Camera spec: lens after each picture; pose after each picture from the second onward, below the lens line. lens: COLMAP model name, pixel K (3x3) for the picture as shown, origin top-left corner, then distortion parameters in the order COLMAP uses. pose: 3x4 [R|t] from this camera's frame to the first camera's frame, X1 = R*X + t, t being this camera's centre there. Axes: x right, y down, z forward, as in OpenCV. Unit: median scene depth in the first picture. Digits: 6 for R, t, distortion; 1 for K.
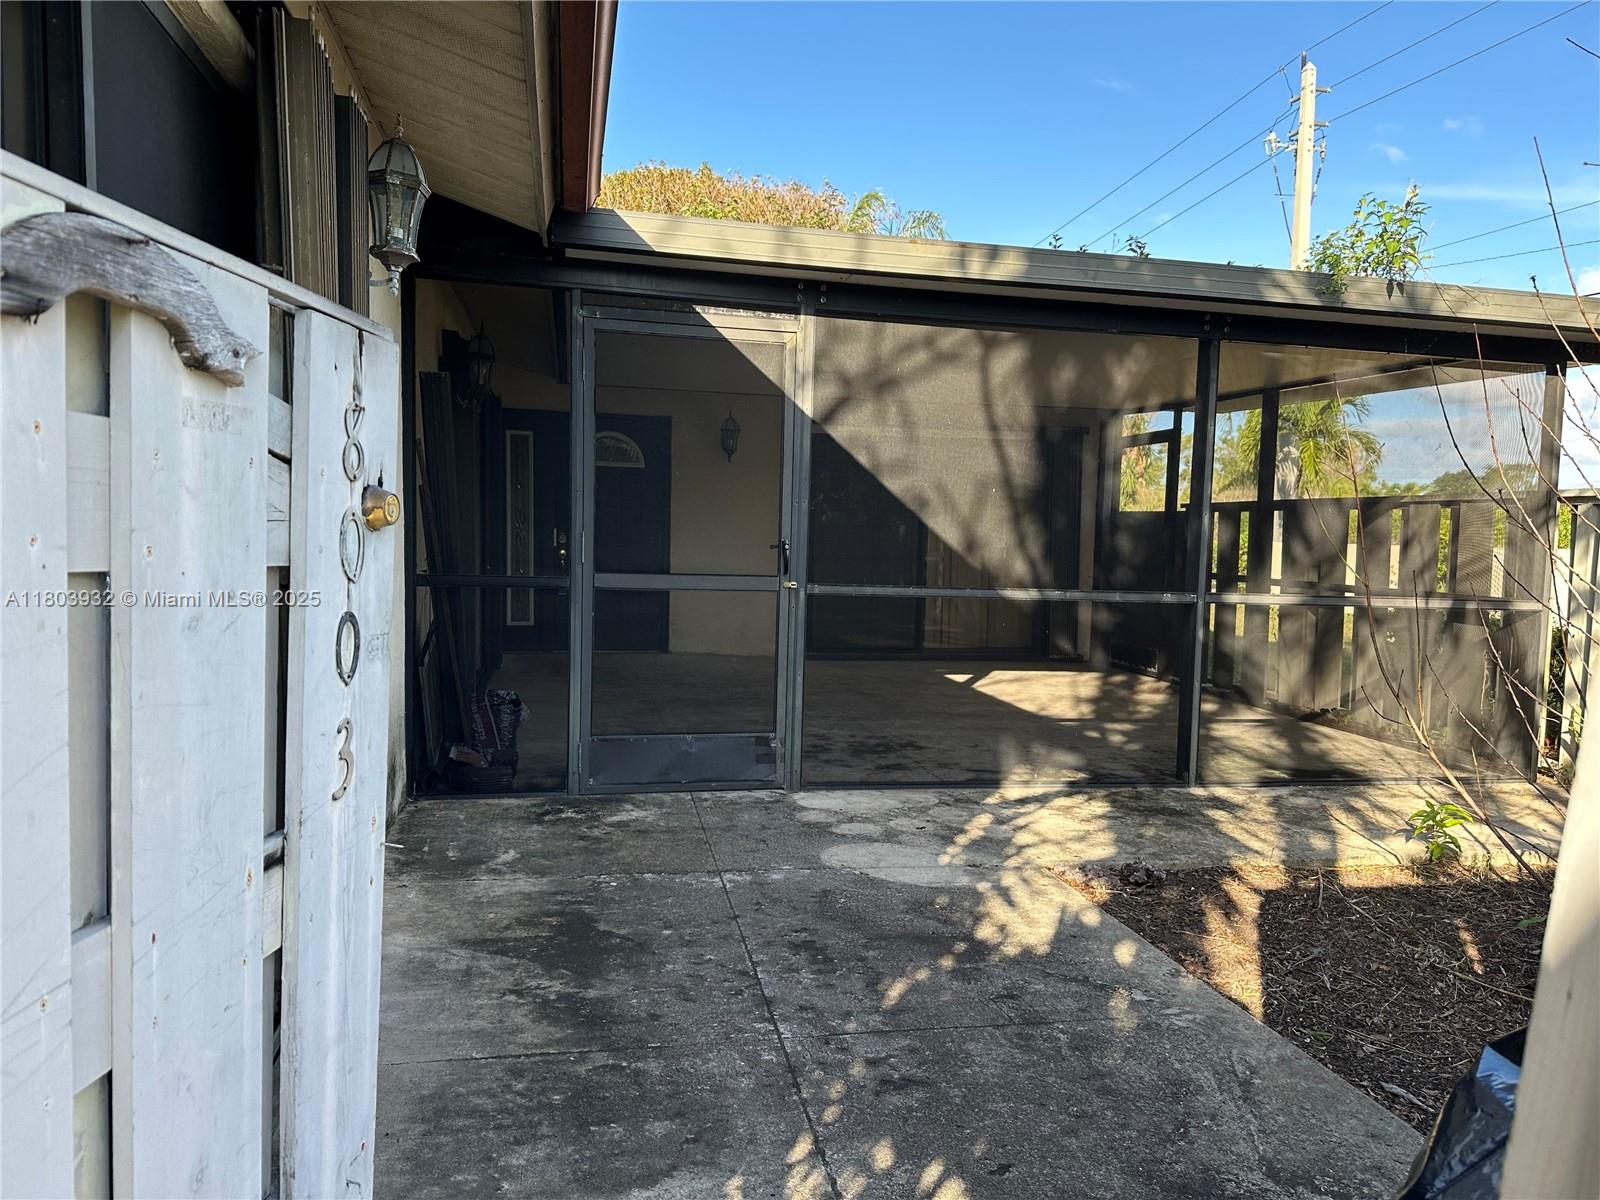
lens RADIAL K [[1122.4, 0, 801.9], [0, 1122.4, 602.5], [0, 0, 1]] dist [0.099380, -0.133262]
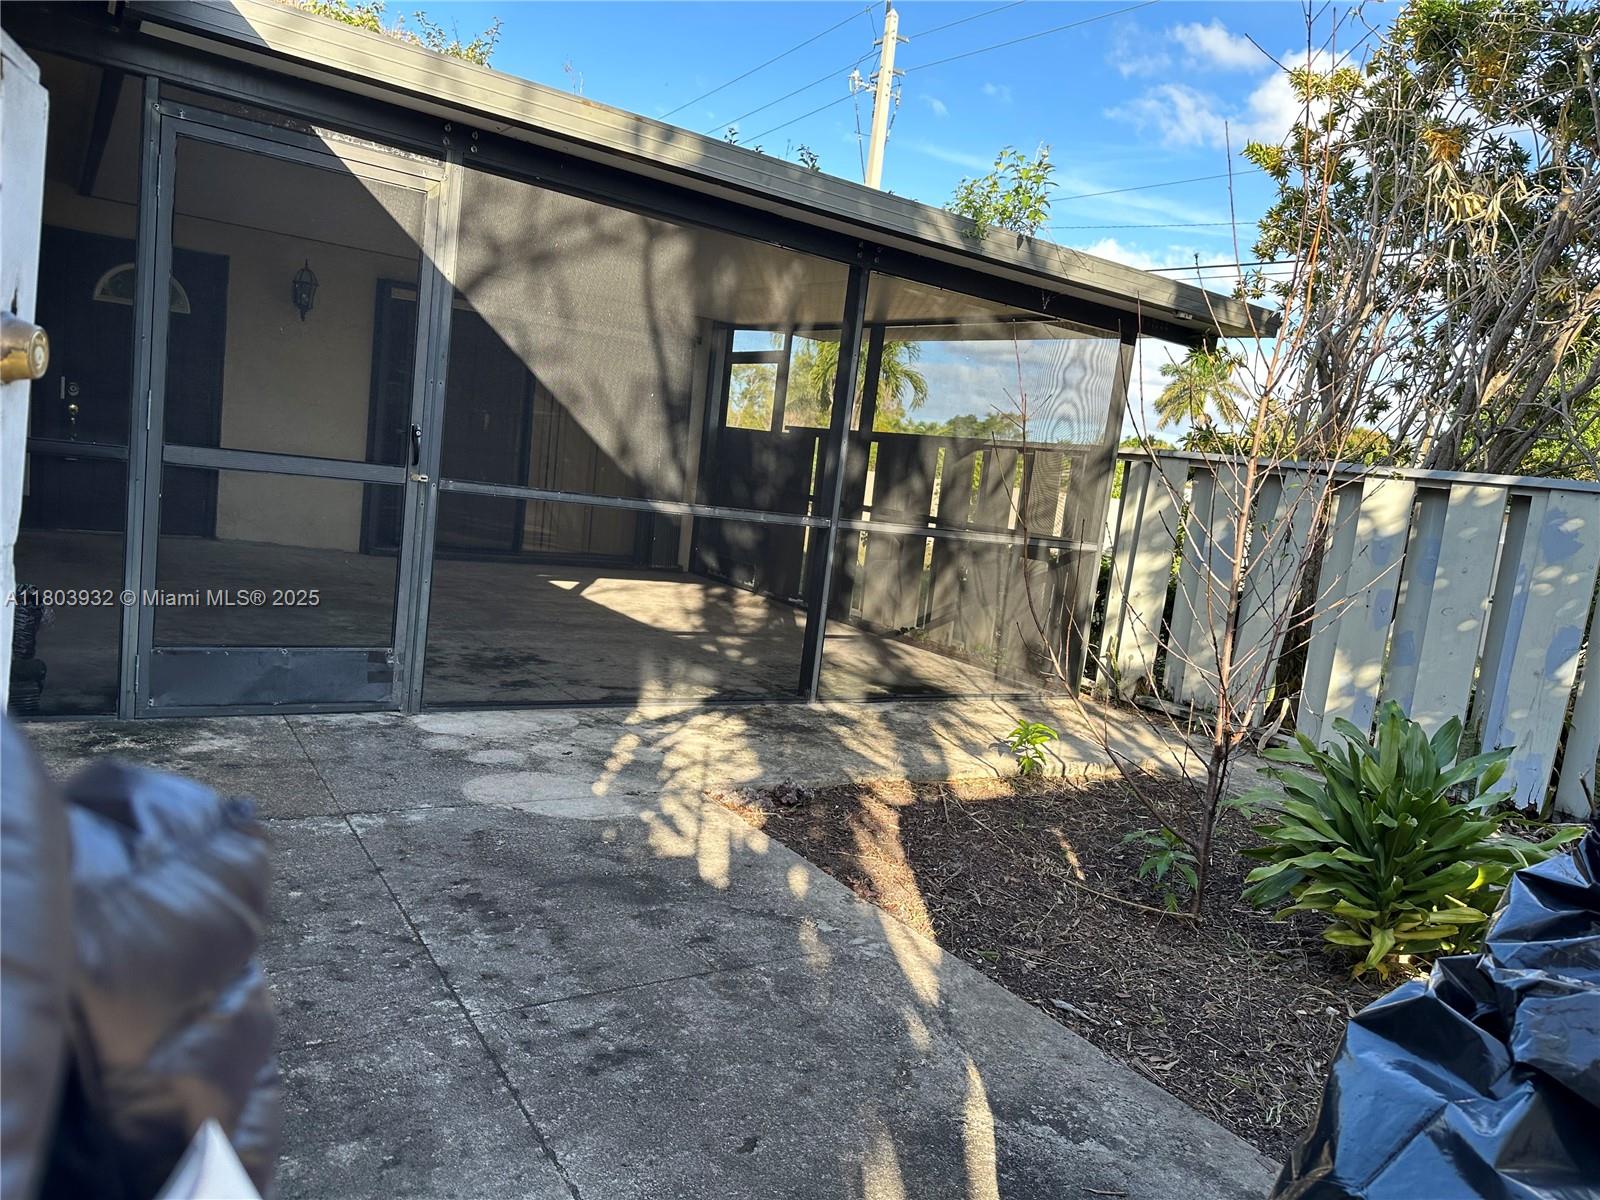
lens RADIAL K [[1122.4, 0, 797.7], [0, 1122.4, 596.5], [0, 0, 1]] dist [0.099380, -0.133262]
pose [[0.924828, 0.038681, 0.378415, -0.068381], [-0.070016, 0.995129, 0.069395, -0.006080], [-0.373887, -0.090673, 0.923031, 0.073725]]
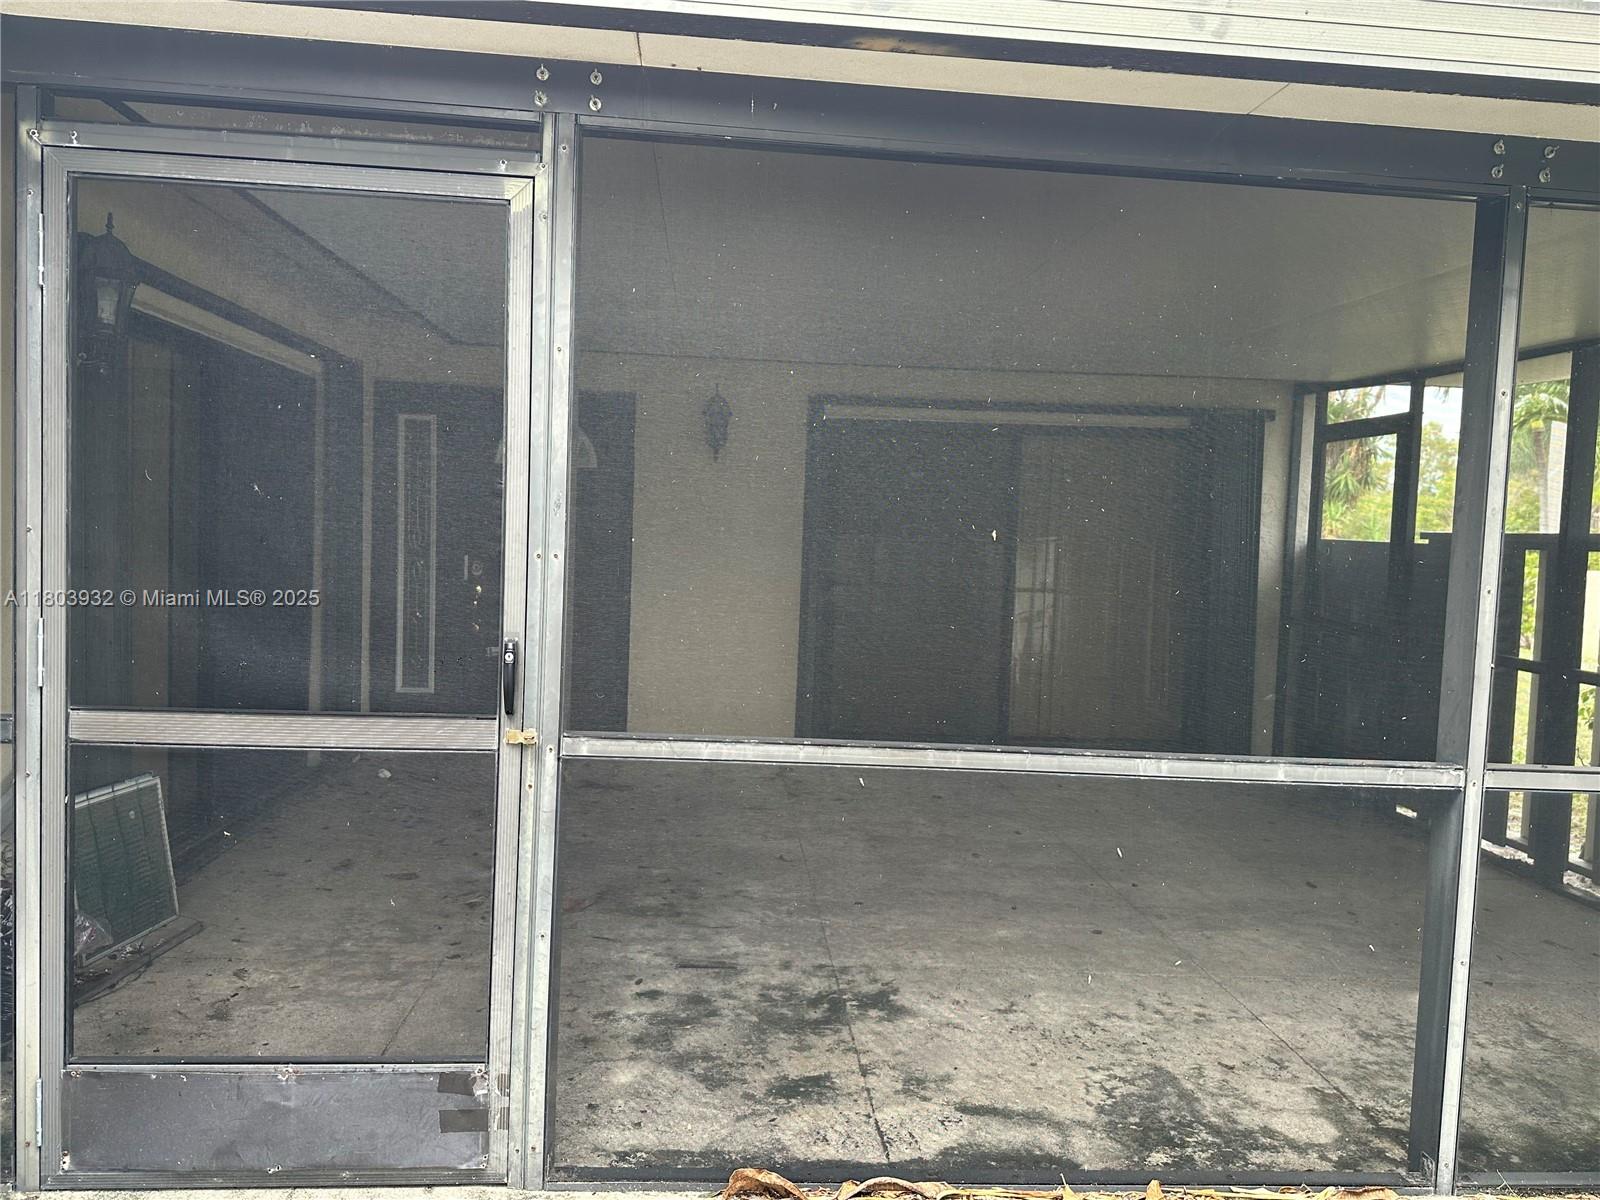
lens RADIAL K [[1231.6, 0, 801.7], [0, 1231.6, 592.7], [0, 0, 1]] dist [0.009698, -0.013055]
pose [[0.990636, 0.019063, -0.135192, 0.165966], [-0.020967, 0.999700, -0.012674, -0.069795], [0.134909, 0.015390, 0.990738, 0.524383]]
